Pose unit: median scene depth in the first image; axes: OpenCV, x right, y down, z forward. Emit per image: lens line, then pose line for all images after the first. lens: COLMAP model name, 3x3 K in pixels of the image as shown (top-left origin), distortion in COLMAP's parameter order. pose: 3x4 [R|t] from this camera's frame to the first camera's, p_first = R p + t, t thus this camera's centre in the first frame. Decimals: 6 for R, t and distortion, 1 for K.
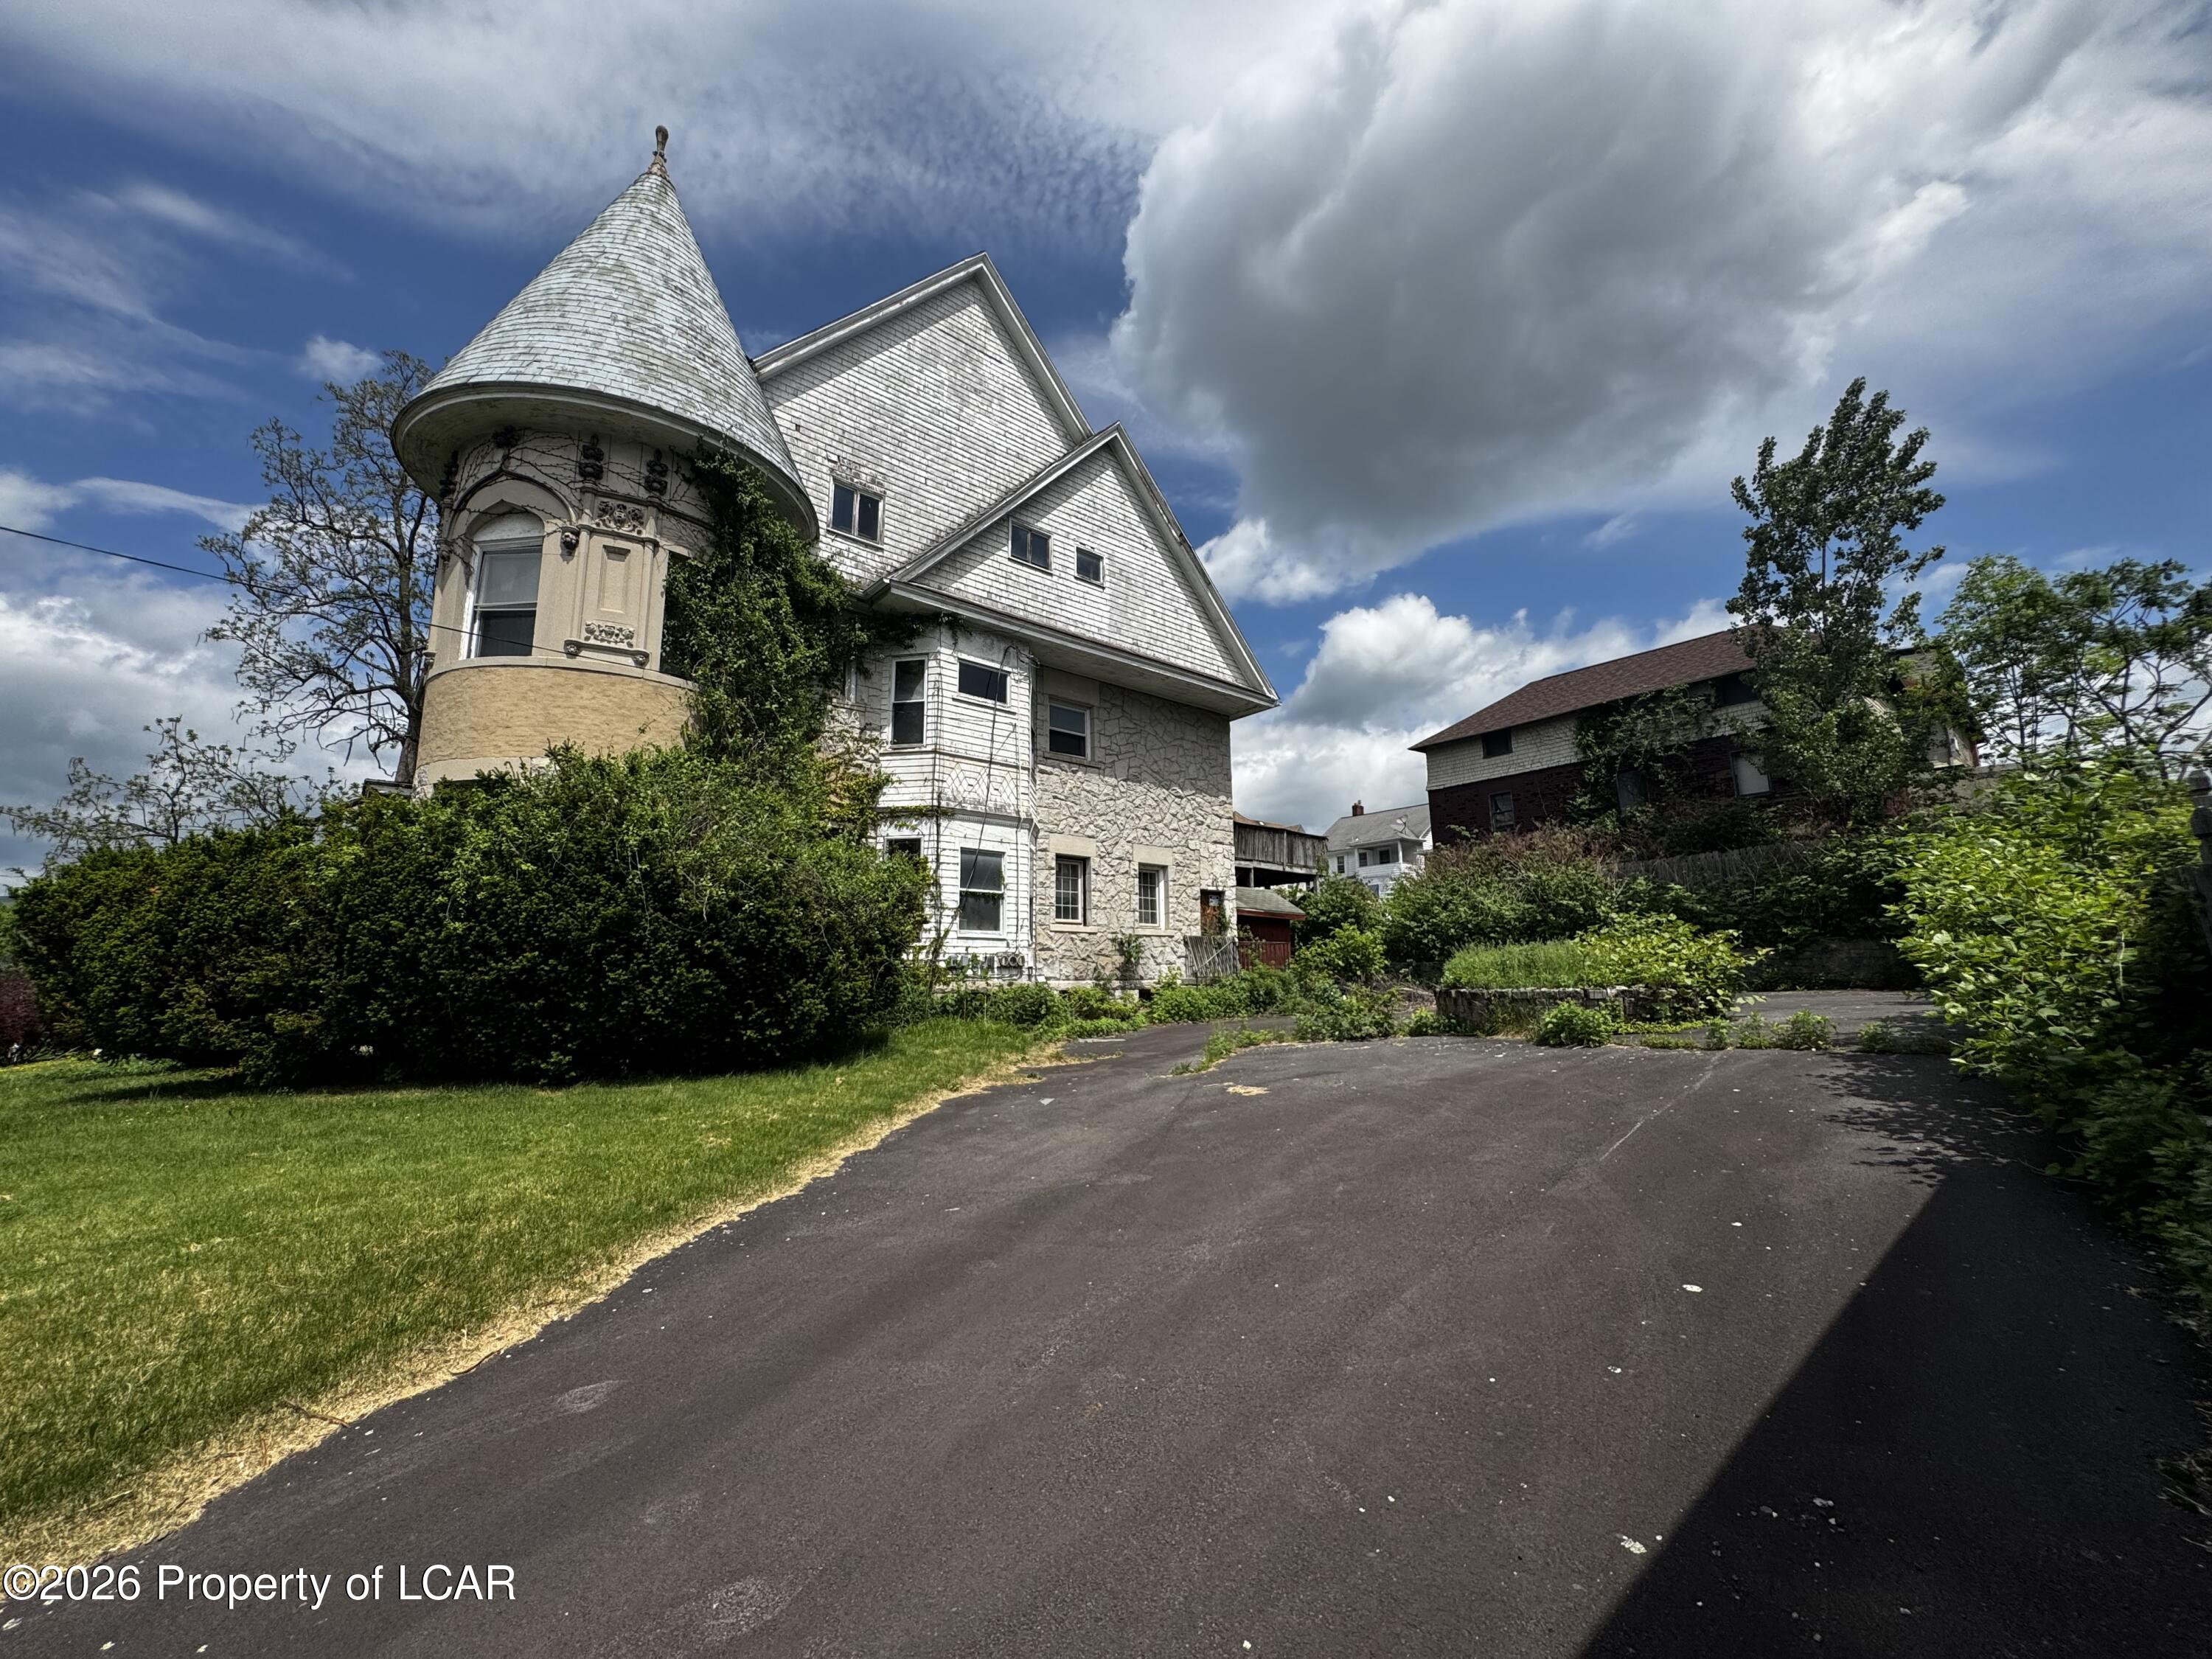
lens RADIAL K [[881.4, 0, 1105.9], [0, 881.4, 827.8], [0, 0, 1]] dist [-0.003835, 0.001805]
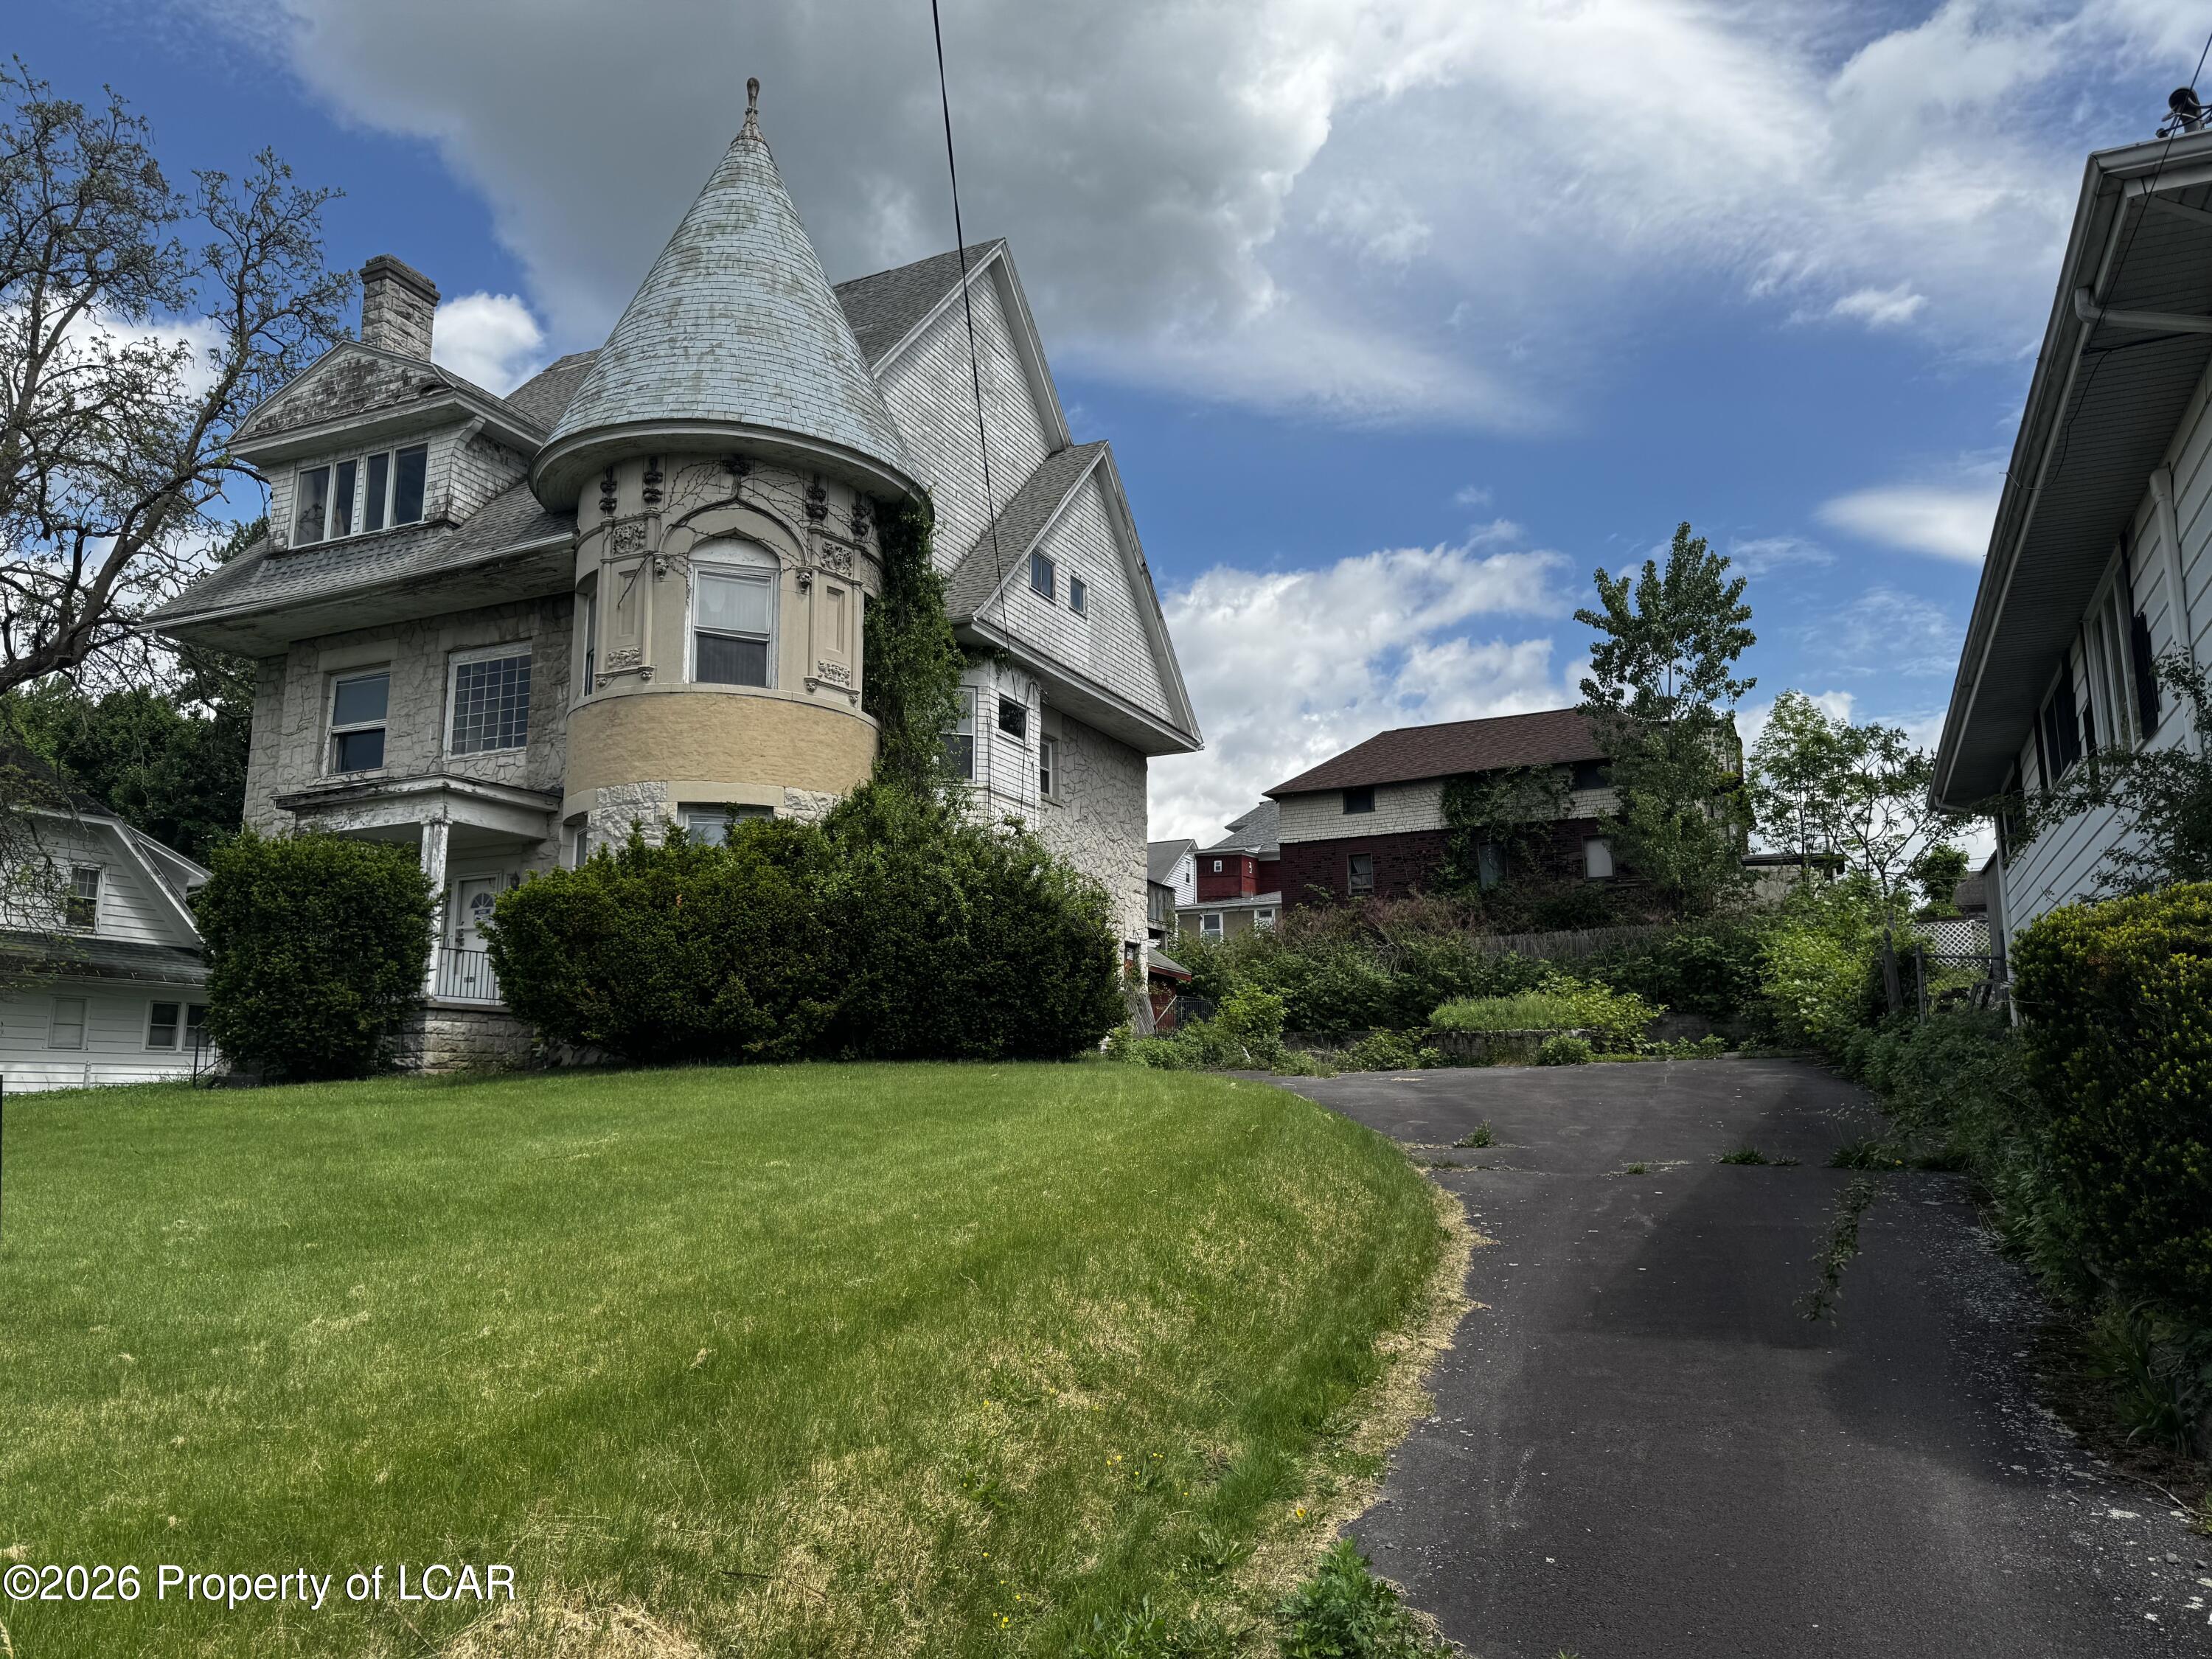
lens RADIAL K [[1551.9, 0, 1103.5], [0, 1551.9, 831.4], [0, 0, 1]] dist [0.057680, -0.005538]
pose [[0.913952, 0.078034, 0.398250, -0.693659], [-0.074861, 0.996916, -0.023539, -0.006352], [-0.398859, -0.008300, 0.916975, -0.590595]]
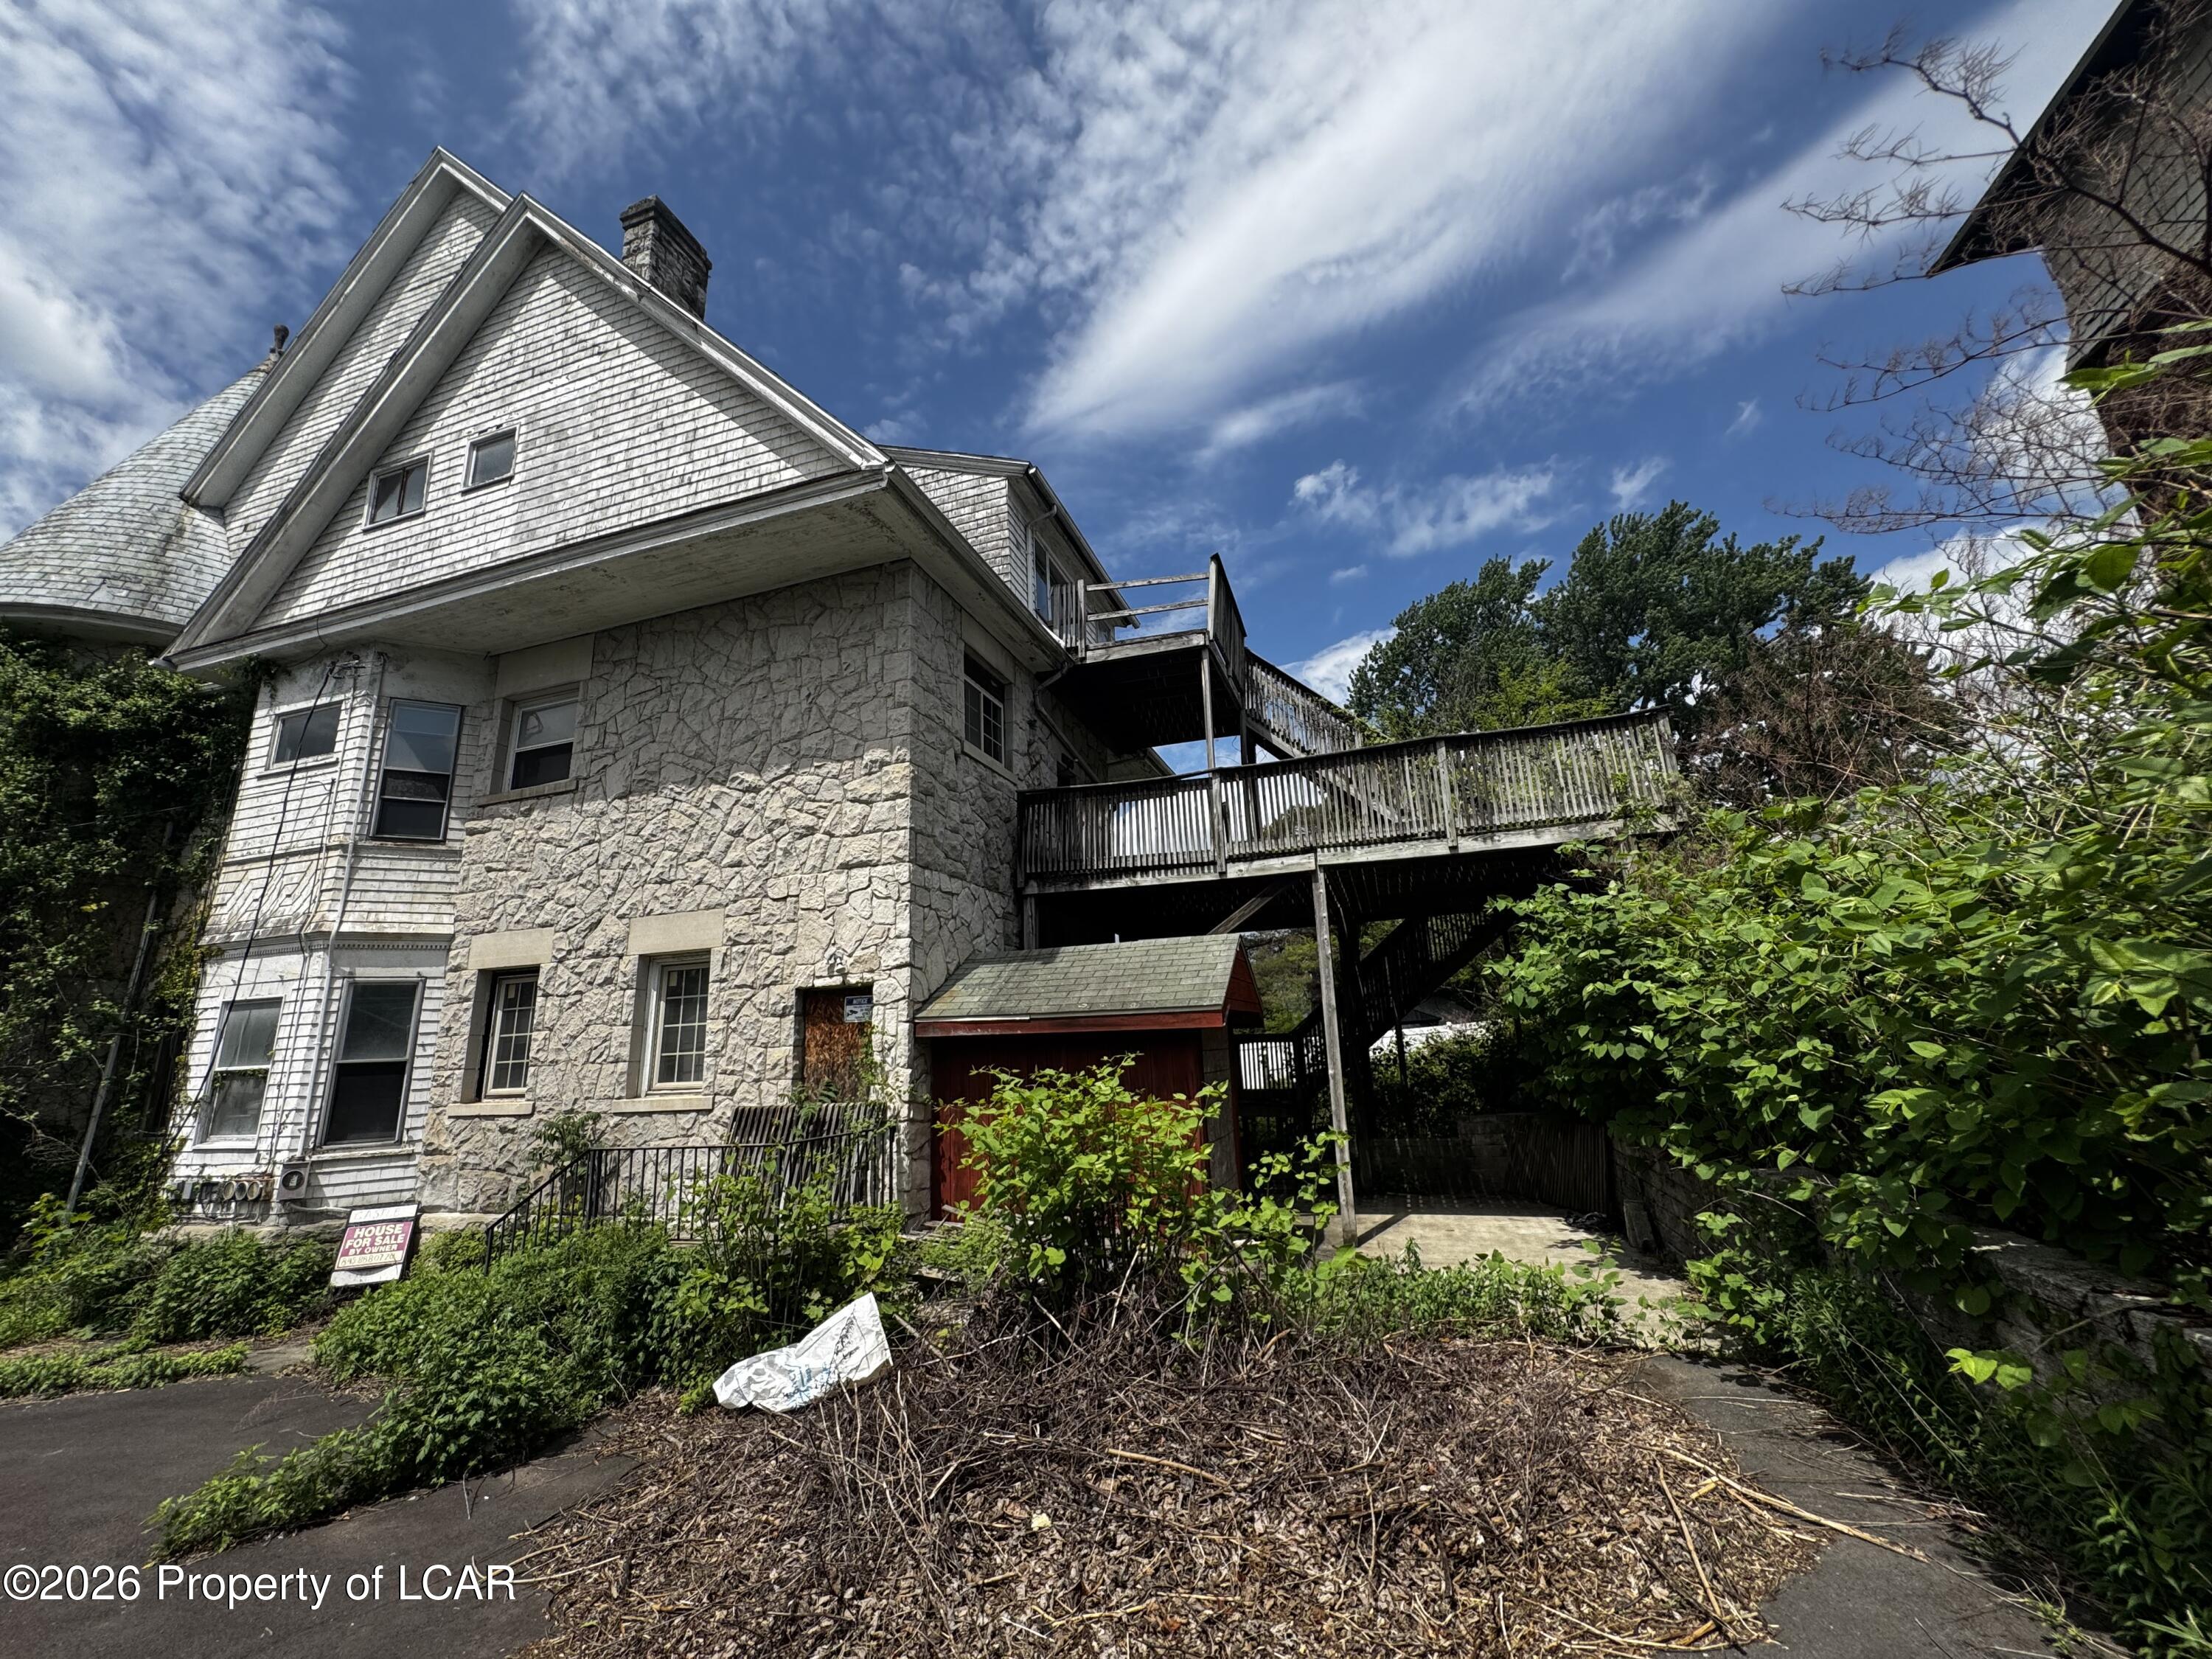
lens RADIAL K [[881.4, 0, 1109.5], [0, 881.4, 830.1], [0, 0, 1]] dist [-0.003835, 0.001805]
pose [[0.521887, -0.219119, -0.824391, 0.662650], [0.186326, 0.972390, -0.140501, 0.100610], [0.832416, -0.080280, 0.548306, 1.091137]]
